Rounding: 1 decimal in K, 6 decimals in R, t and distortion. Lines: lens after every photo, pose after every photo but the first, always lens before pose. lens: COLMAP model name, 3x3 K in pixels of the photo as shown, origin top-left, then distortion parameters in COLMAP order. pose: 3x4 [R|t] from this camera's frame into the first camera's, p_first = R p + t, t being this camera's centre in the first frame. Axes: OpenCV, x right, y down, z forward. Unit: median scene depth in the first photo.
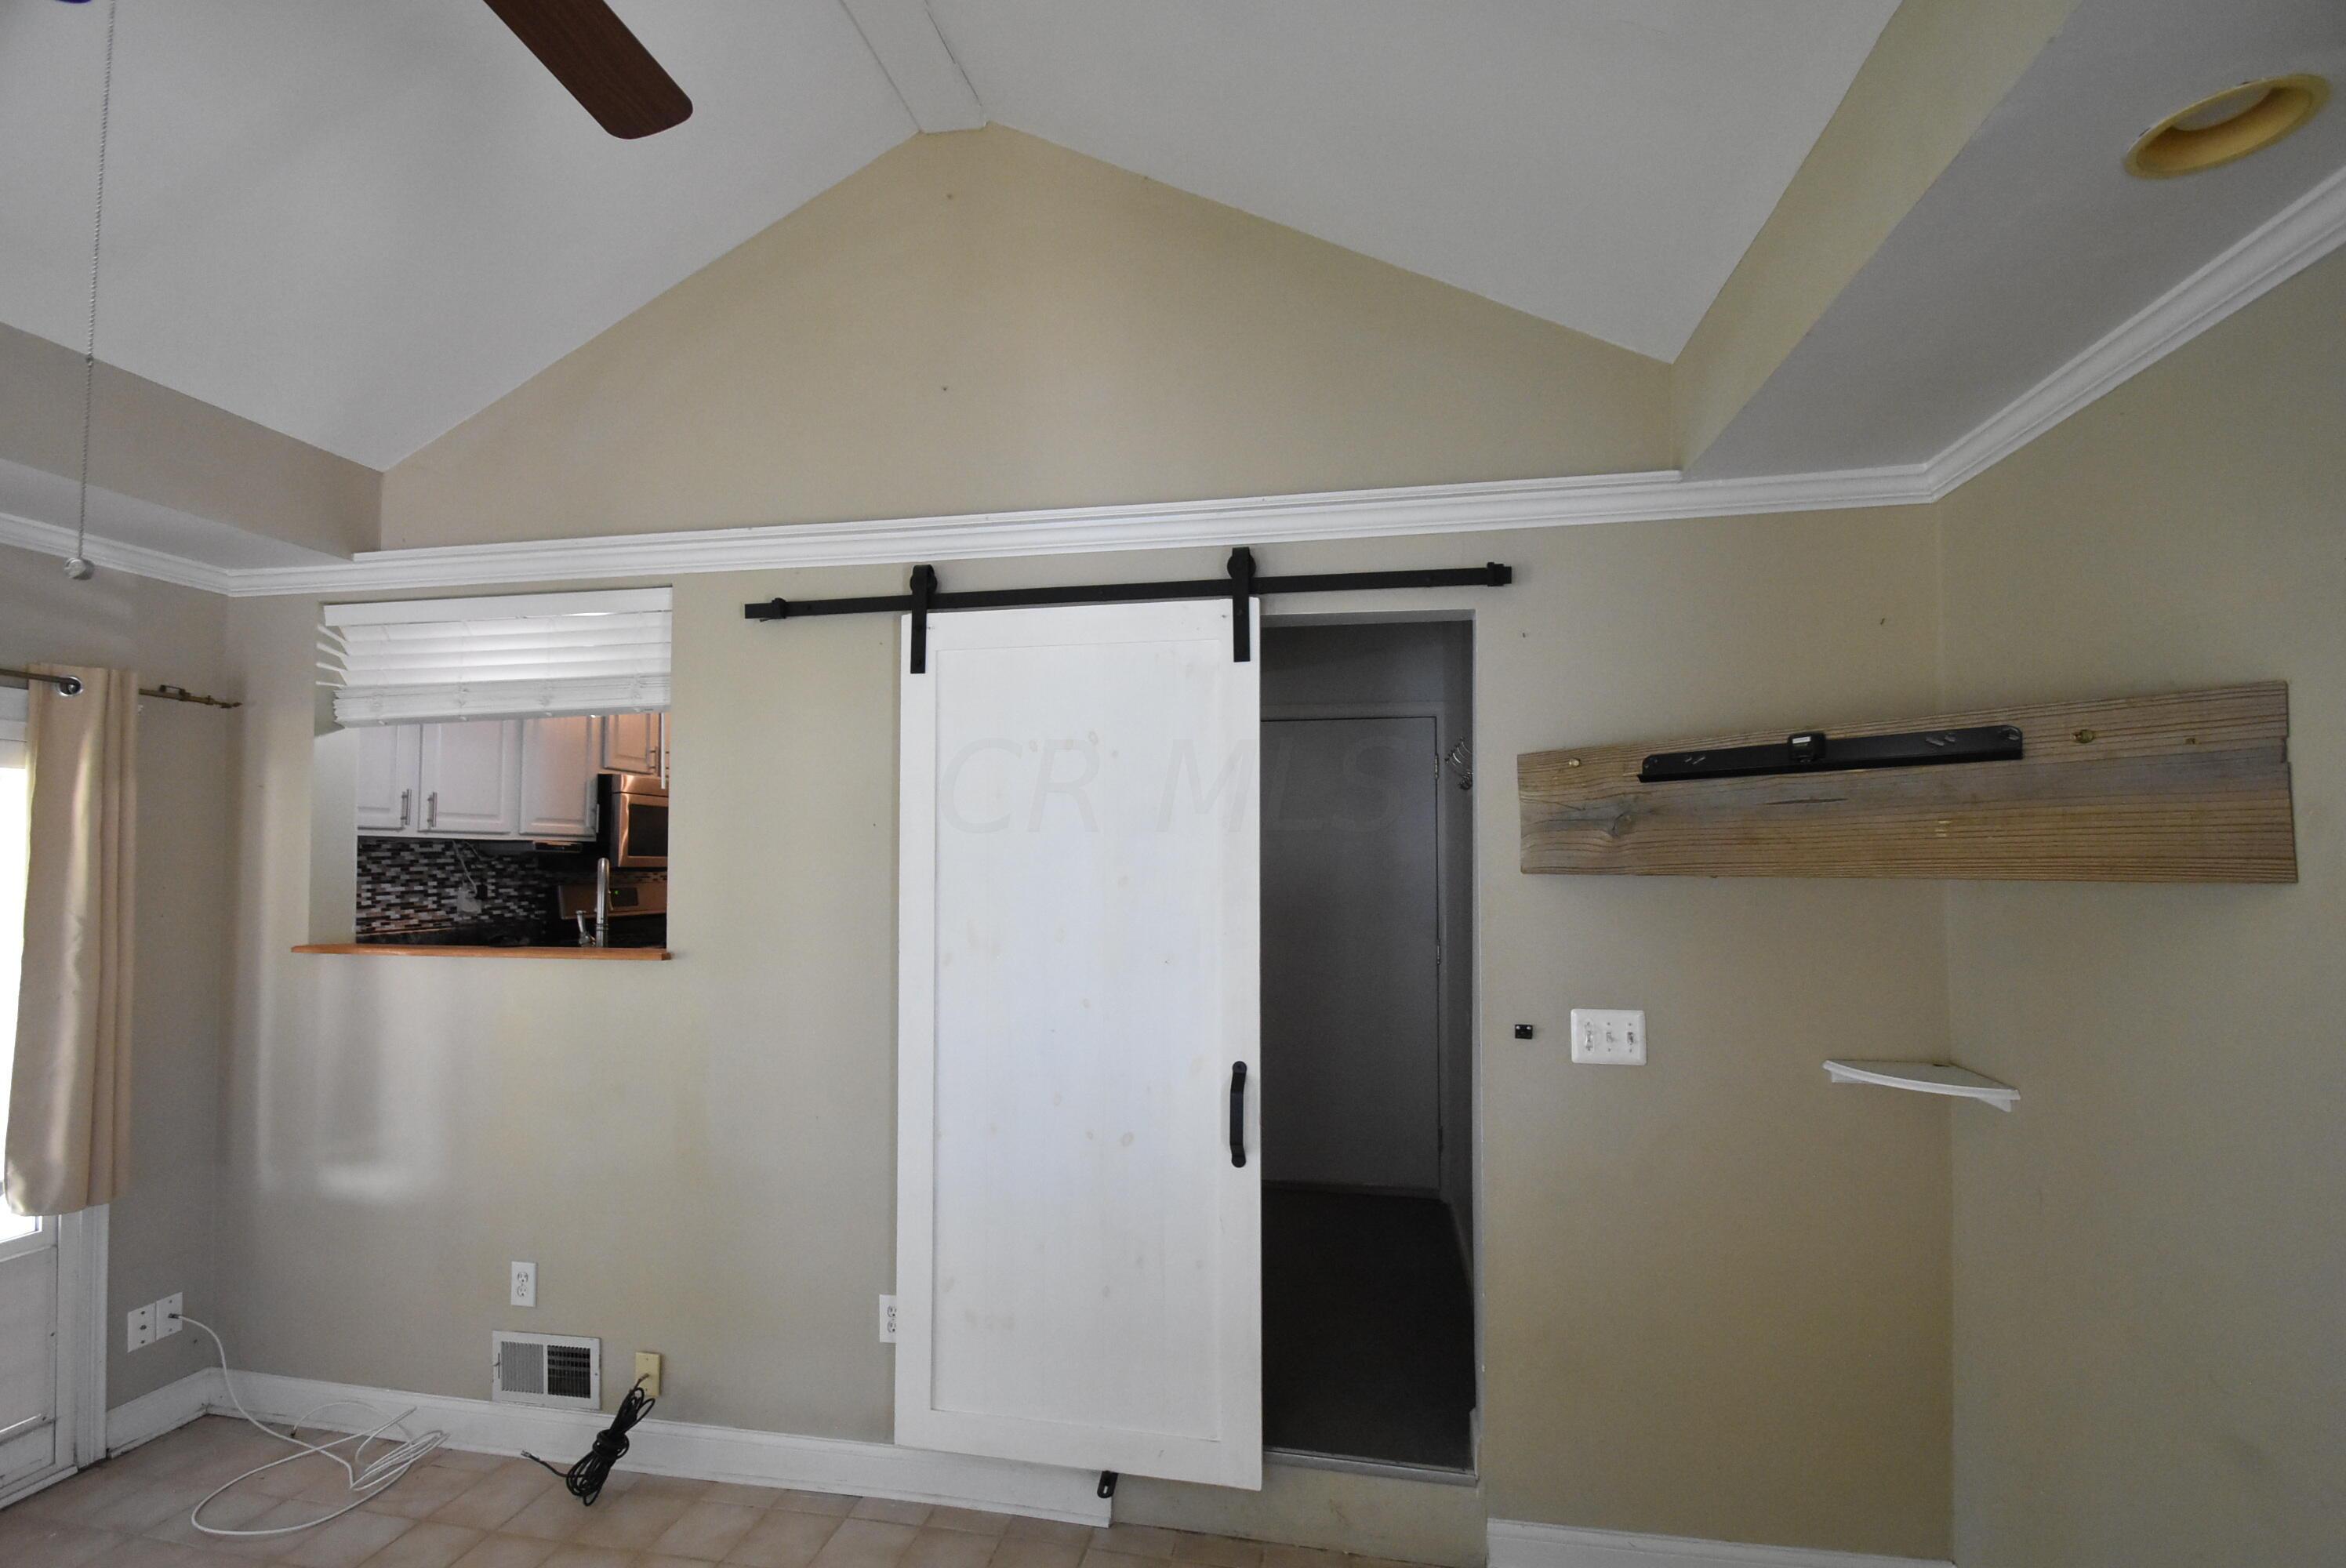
lens RADIAL K [[1033.7, 0, 1169.0], [0, 1033.7, 817.2], [0, 0, 1]] dist [0.017909, -0.017247]
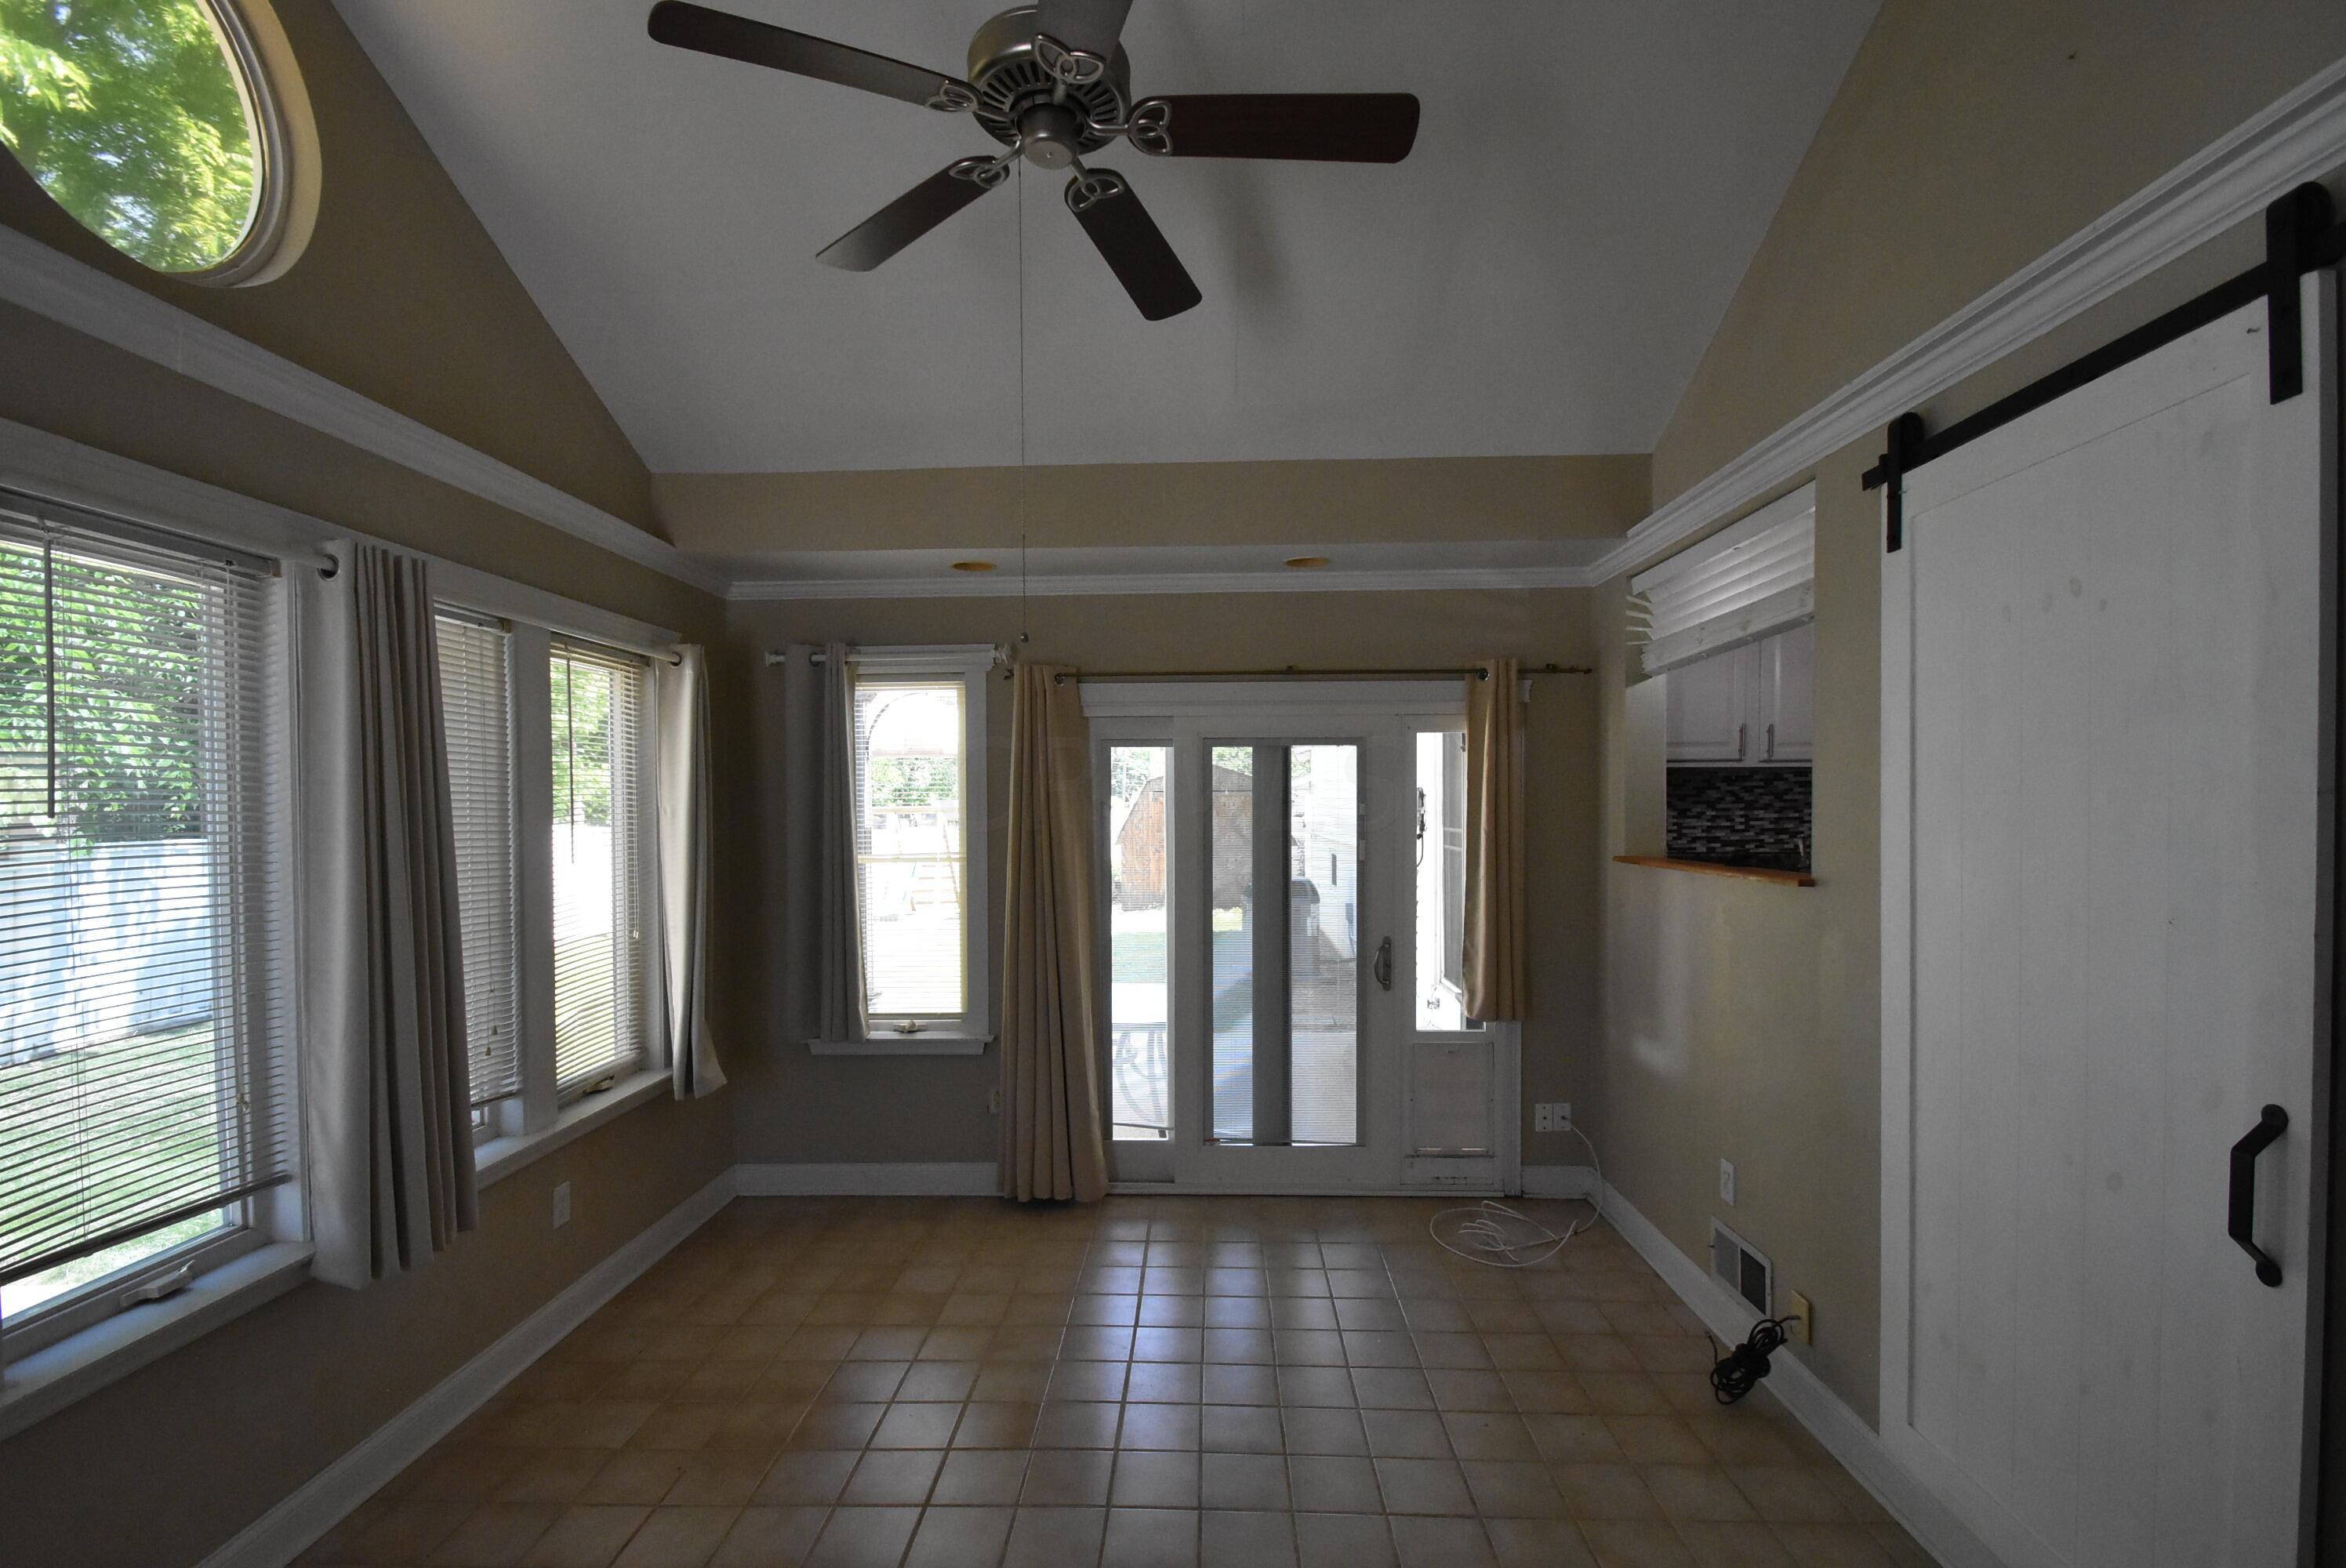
lens RADIAL K [[1038.7, 0, 1170.1], [0, 1038.7, 821.1], [0, 0, 1]] dist [0.018812, -0.016294]
pose [[0.149781, 0.011932, -0.988647, 0.314698], [0.047299, 0.998696, 0.019219, 0.030708], [0.987587, -0.049641, 0.149022, 0.269566]]
